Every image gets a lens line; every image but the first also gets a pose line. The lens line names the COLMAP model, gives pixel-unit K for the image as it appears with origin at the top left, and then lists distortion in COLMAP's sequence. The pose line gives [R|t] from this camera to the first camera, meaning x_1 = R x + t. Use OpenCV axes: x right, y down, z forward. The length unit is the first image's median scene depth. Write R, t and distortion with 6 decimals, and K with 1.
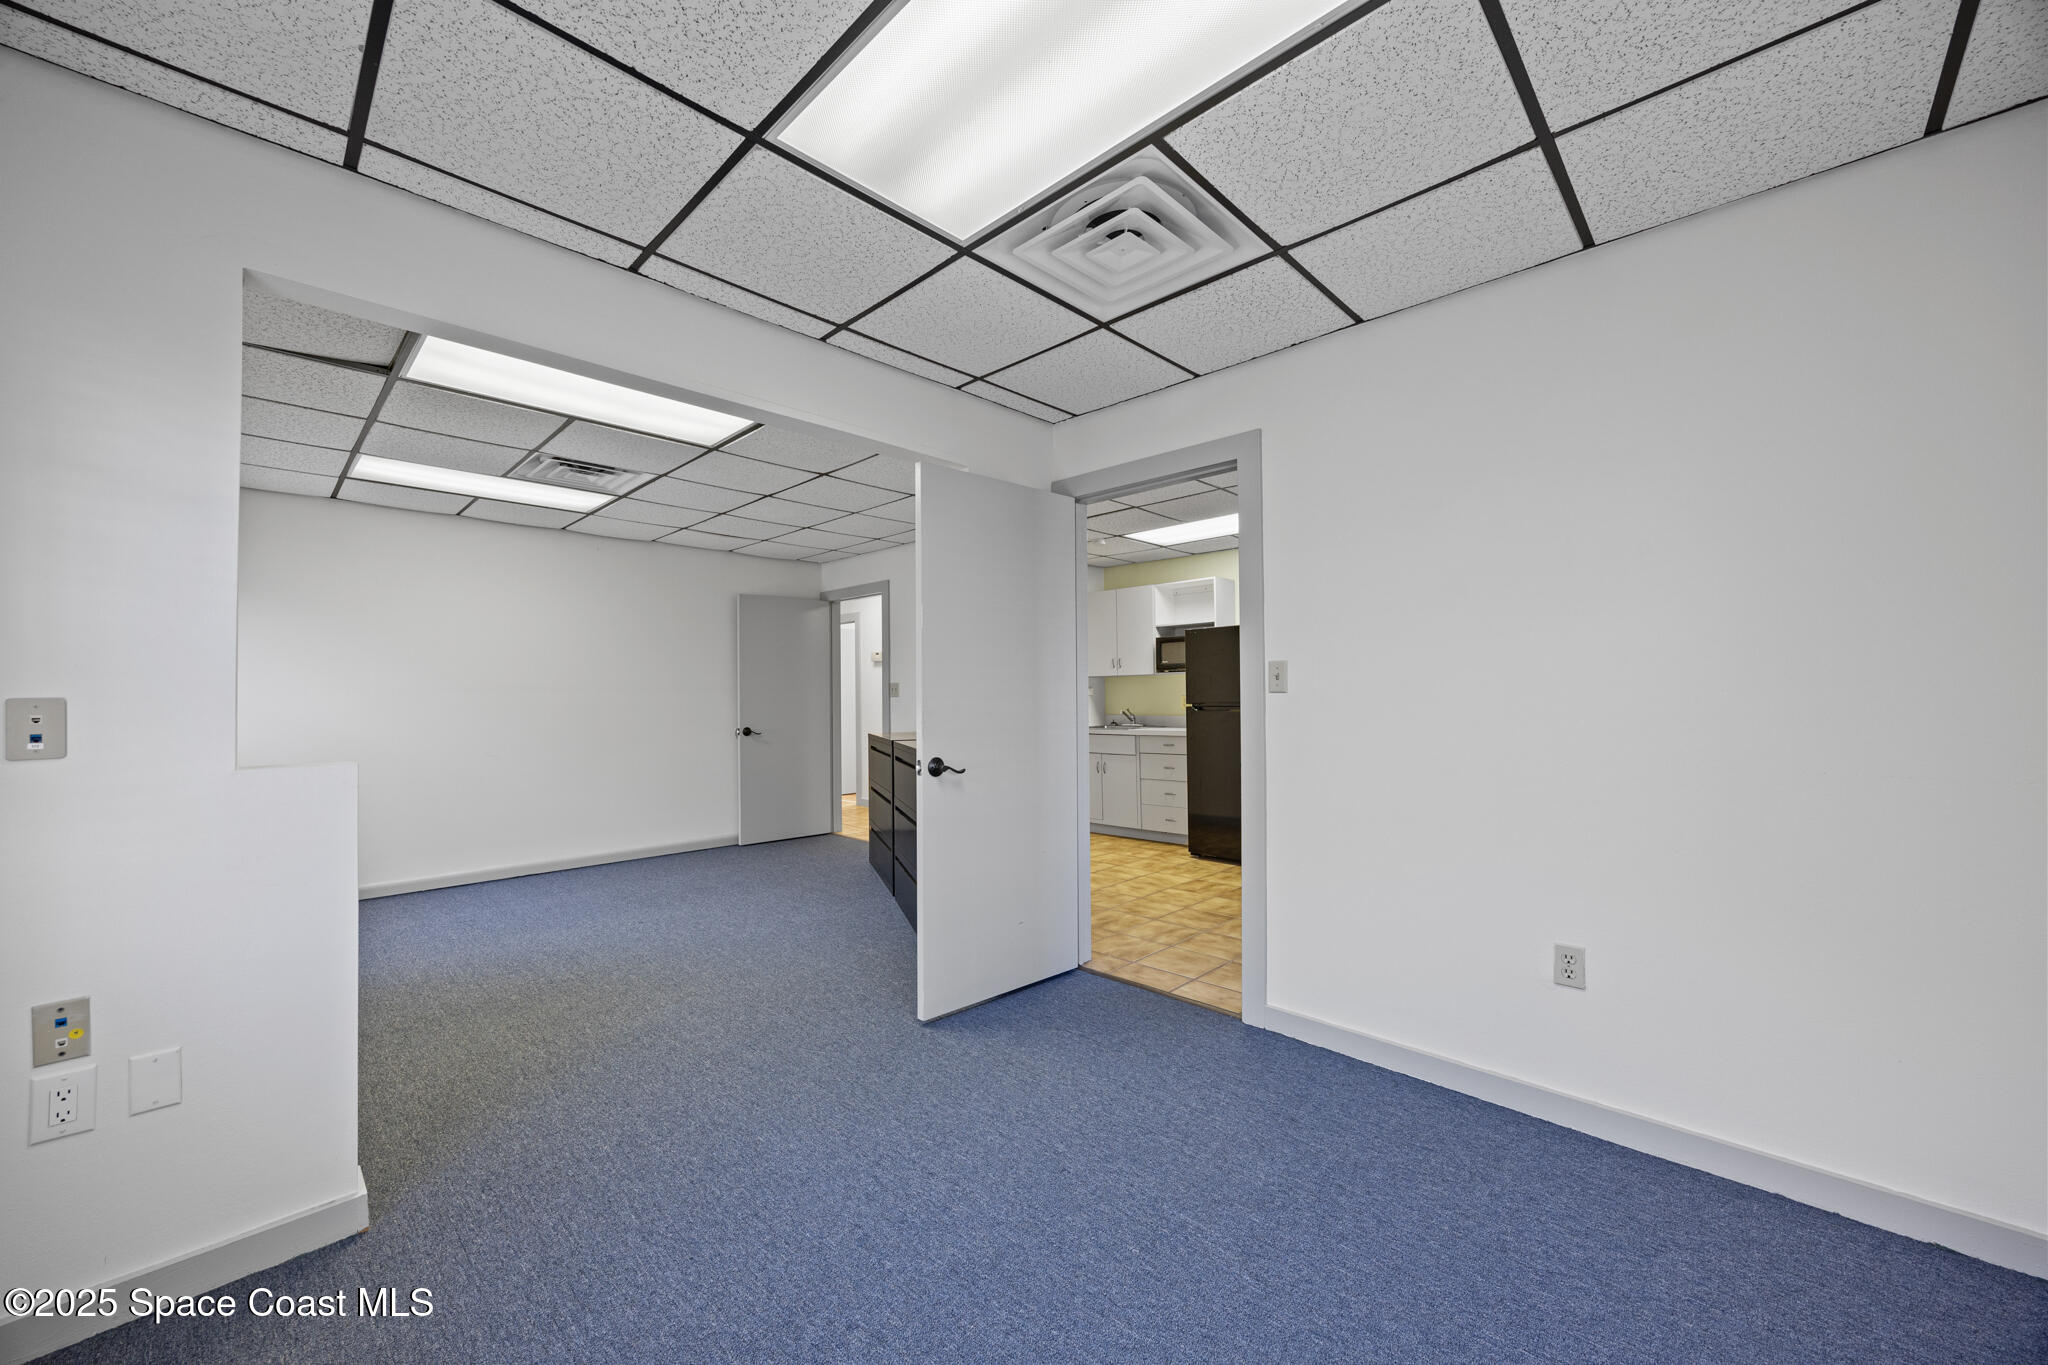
lens RADIAL K [[786.1, 0, 1013.9], [0, 786.1, 686.5], [0, 0, 1]] dist [-0.000237, 0.000170]
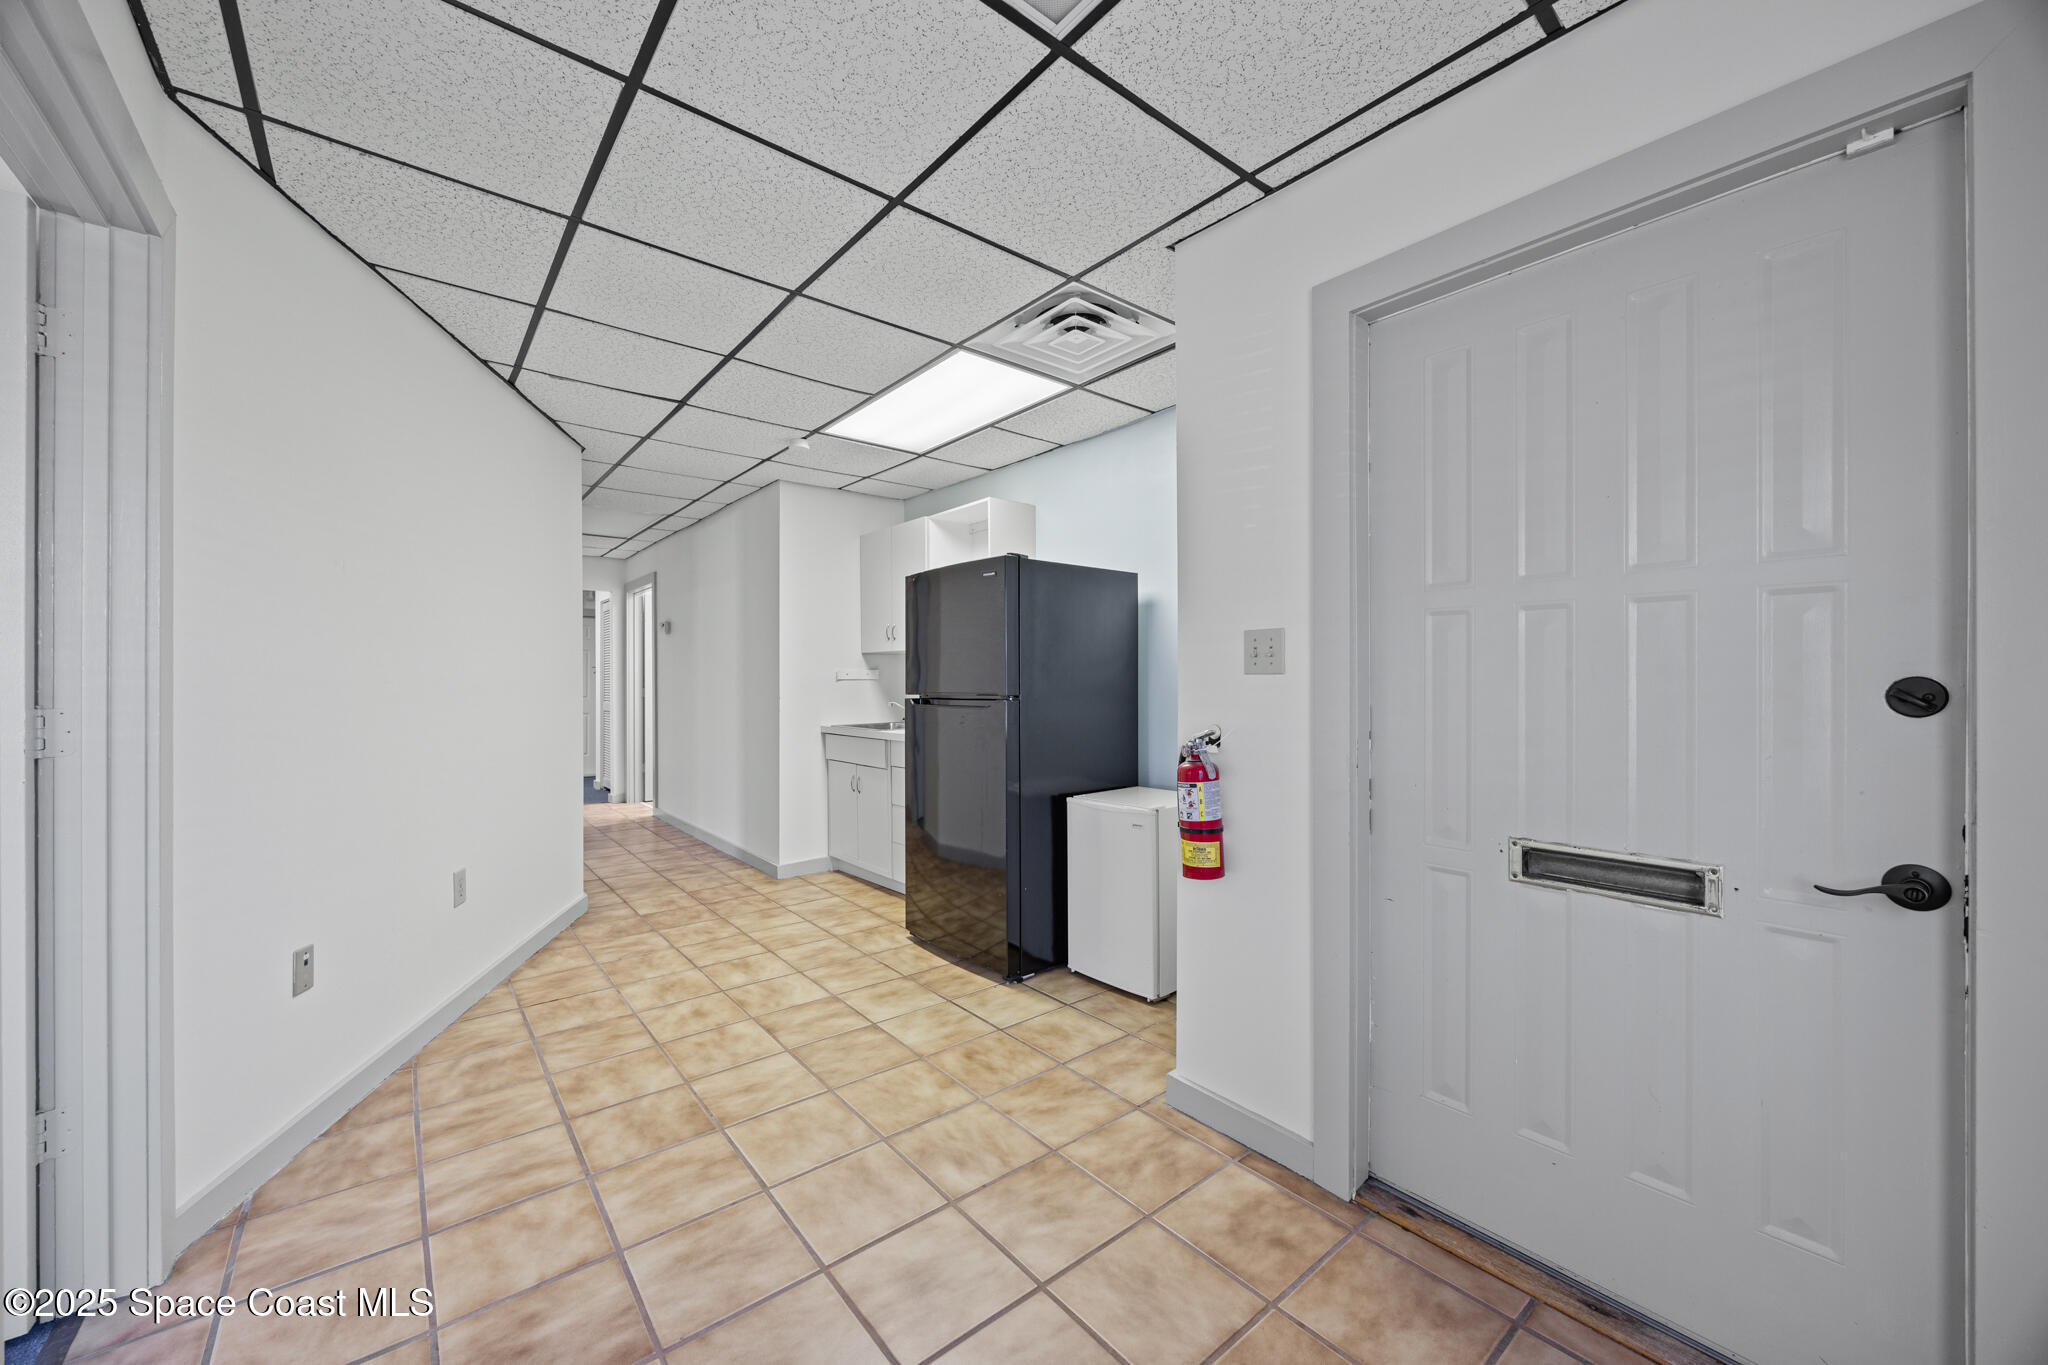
lens RADIAL K [[786.1, 0, 1018.7], [0, 786.1, 681.6], [0, 0, 1]] dist [-0.000237, 0.000170]
pose [[0.993065, 0.011876, -0.116969, 0.379912], [-0.010213, 0.999838, 0.014811, 0.001402], [0.117126, -0.013513, 0.993025, 0.385541]]
